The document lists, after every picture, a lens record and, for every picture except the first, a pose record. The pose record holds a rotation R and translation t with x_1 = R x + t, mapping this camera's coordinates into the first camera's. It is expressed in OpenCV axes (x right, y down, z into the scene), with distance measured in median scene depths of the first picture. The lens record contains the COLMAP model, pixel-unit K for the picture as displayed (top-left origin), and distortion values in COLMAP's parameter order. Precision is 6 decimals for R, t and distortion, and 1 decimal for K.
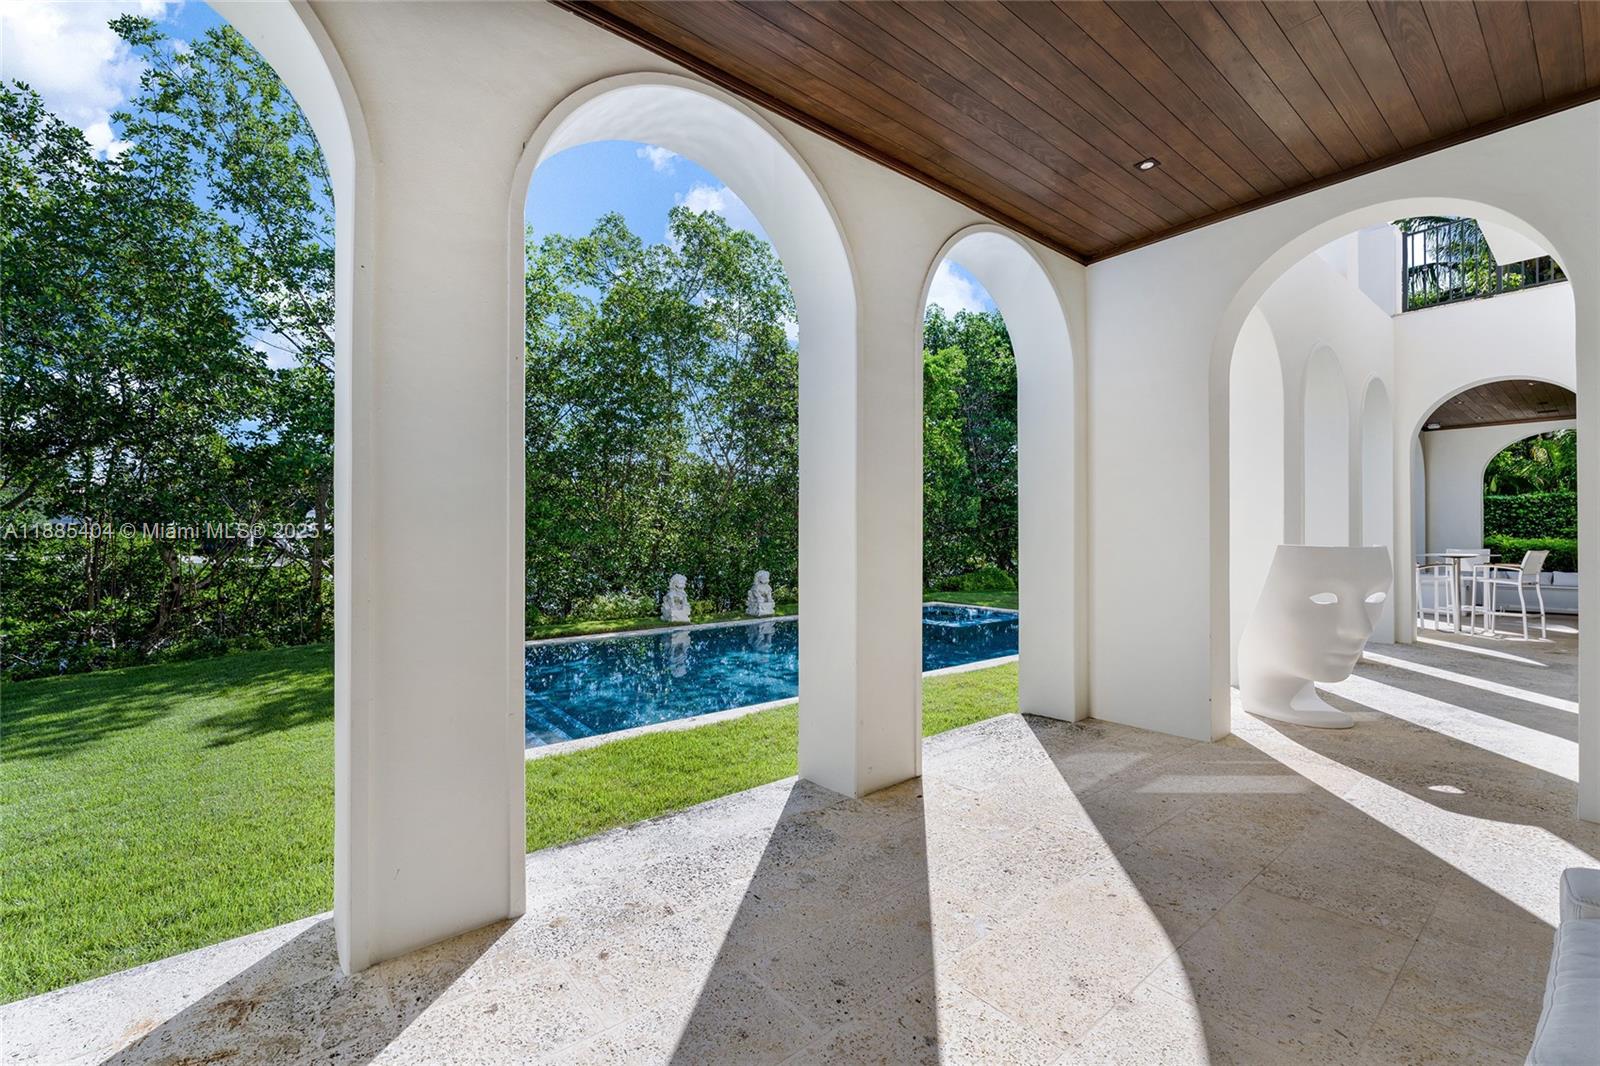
lens RADIAL K [[669.4, 0, 794.7], [0, 669.4, 528.8], [0, 0, 1]] dist [-0.001331, 0.000111]
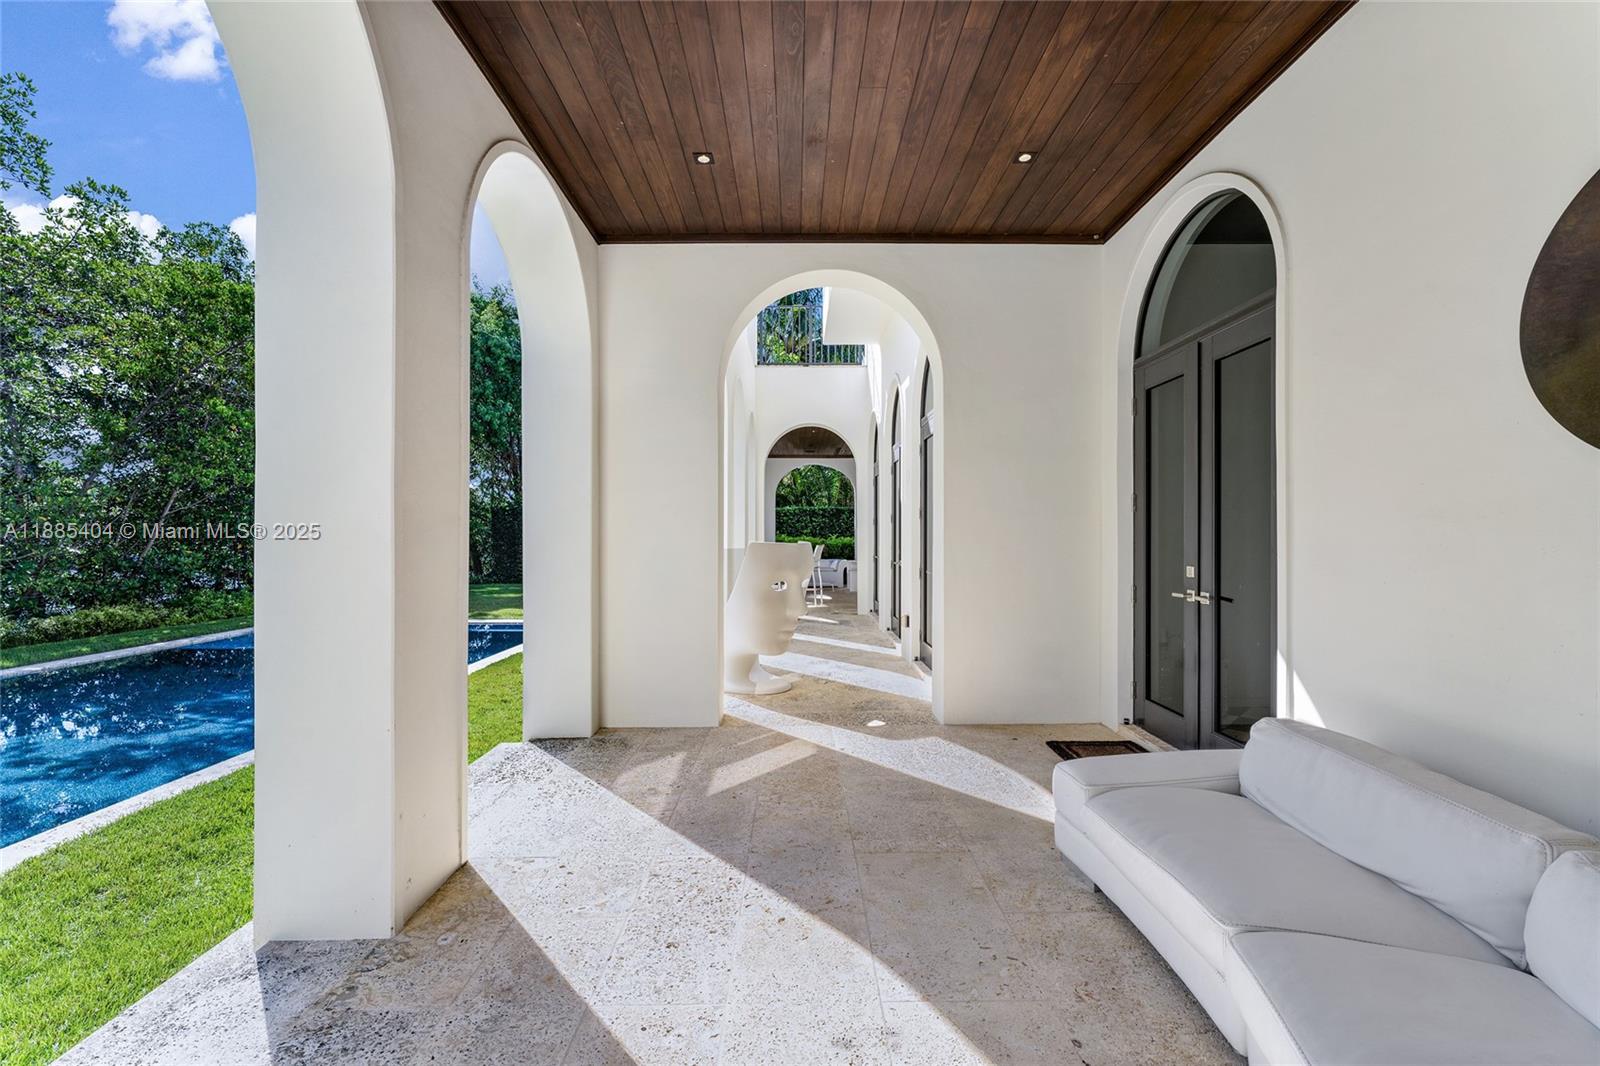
lens RADIAL K [[669.4, 0, 798.6], [0, 669.4, 534.0], [0, 0, 1]] dist [-0.001331, 0.000111]
pose [[0.627417, 0.002173, 0.778681, -0.154111], [-0.009103, 0.999948, 0.004545, 0.005064], [-0.778631, -0.009940, 0.627404, 0.265764]]
